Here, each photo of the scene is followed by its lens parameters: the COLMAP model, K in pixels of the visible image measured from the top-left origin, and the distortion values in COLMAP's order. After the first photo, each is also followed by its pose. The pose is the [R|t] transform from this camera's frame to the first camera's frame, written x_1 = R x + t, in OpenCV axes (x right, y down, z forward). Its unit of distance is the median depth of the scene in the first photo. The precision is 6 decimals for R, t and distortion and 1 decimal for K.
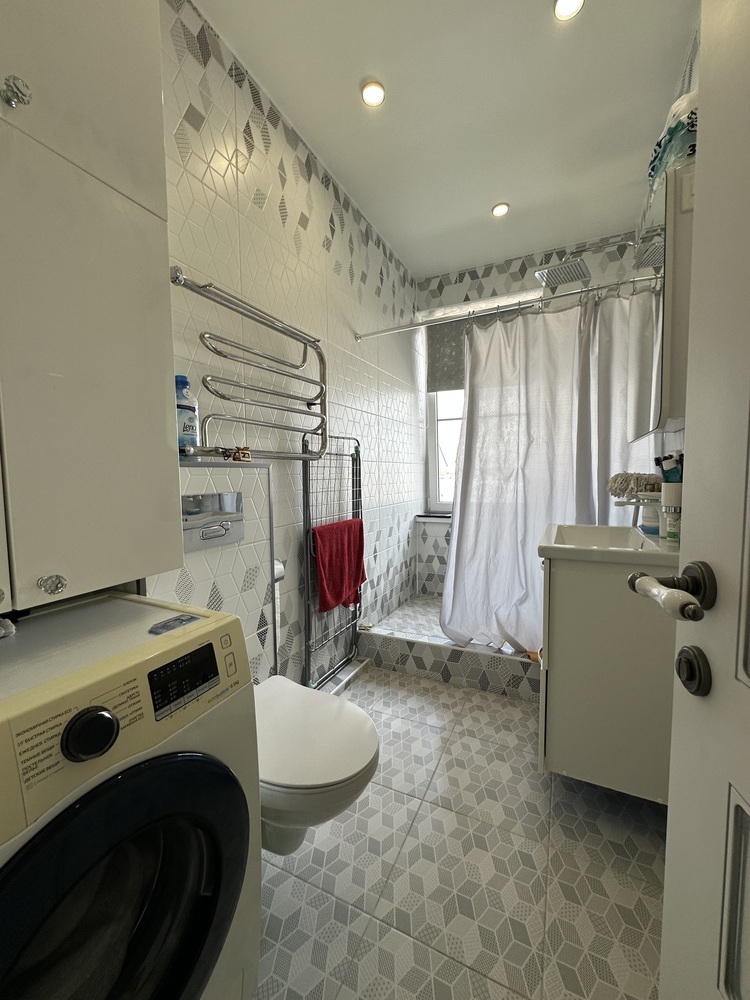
lens RADIAL K [[396.8, 0, 376.0], [0, 396.8, 503.3], [0, 0, 1]] dist [-0.006313, 0.001358]
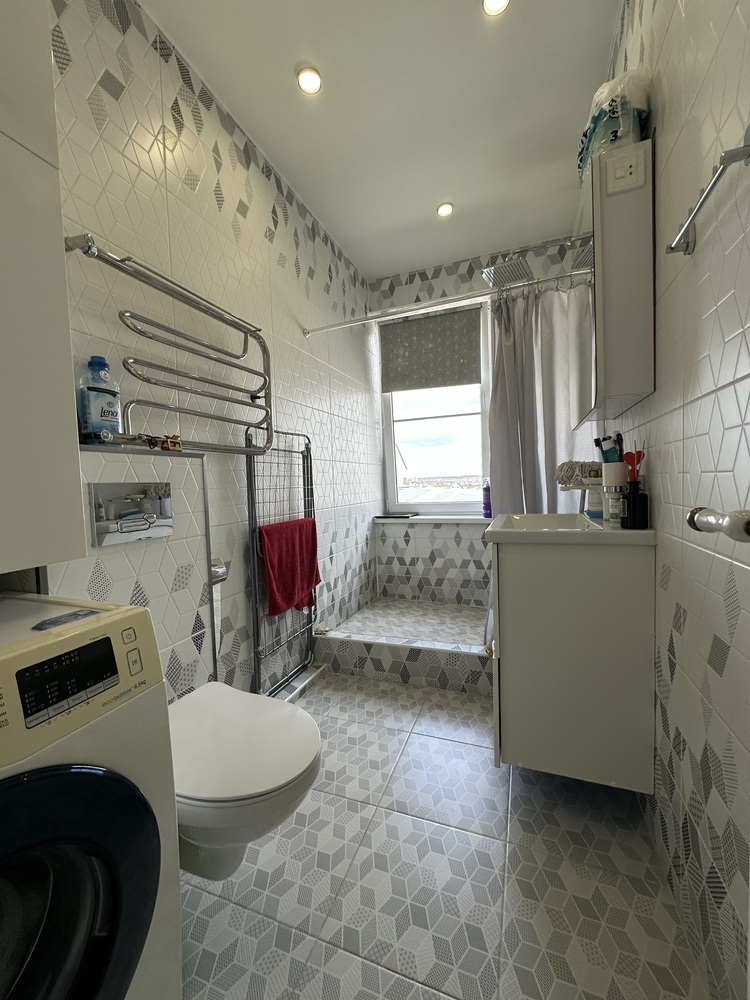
lens RADIAL K [[396.8, 0, 375.7], [0, 396.8, 503.3], [0, 0, 1]] dist [-0.006313, 0.001358]
pose [[0.996146, -0.026629, 0.083576, 0.051624], [0.028755, 0.999290, -0.024346, 0.047994], [-0.082869, 0.026656, 0.996204, 0.038801]]
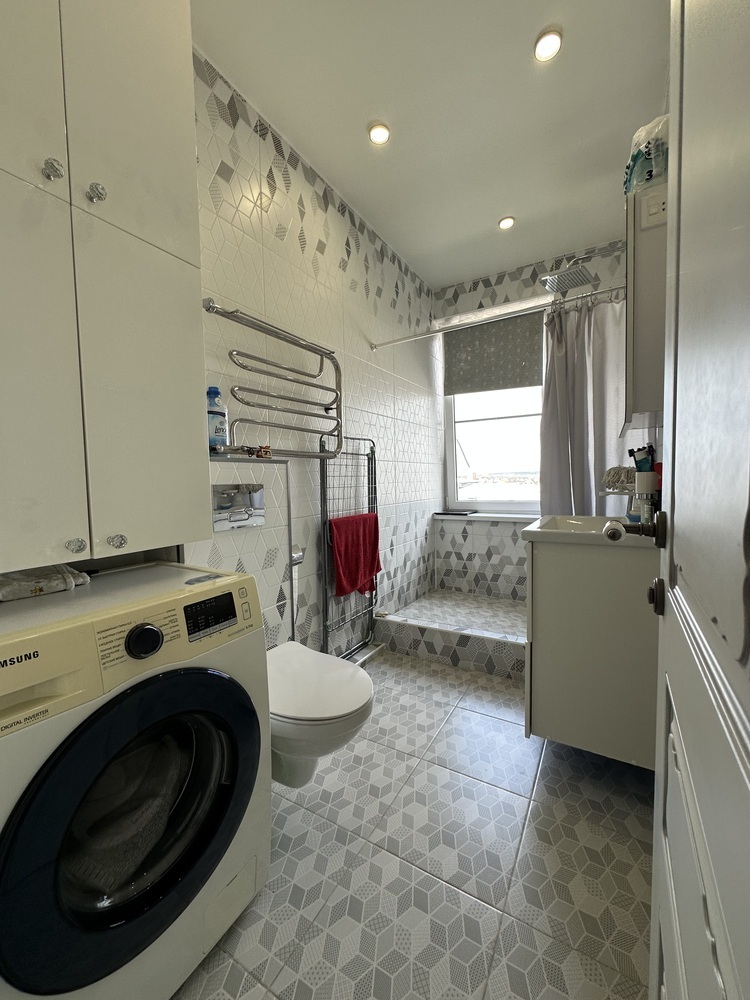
lens RADIAL K [[396.8, 0, 376.4], [0, 396.8, 503.5], [0, 0, 1]] dist [-0.006313, 0.001358]
pose [[0.996534, -0.002946, -0.083137, 0.082700], [0.001964, 0.999927, -0.011899, 0.039007], [0.083166, 0.011694, 0.996467, -0.127905]]
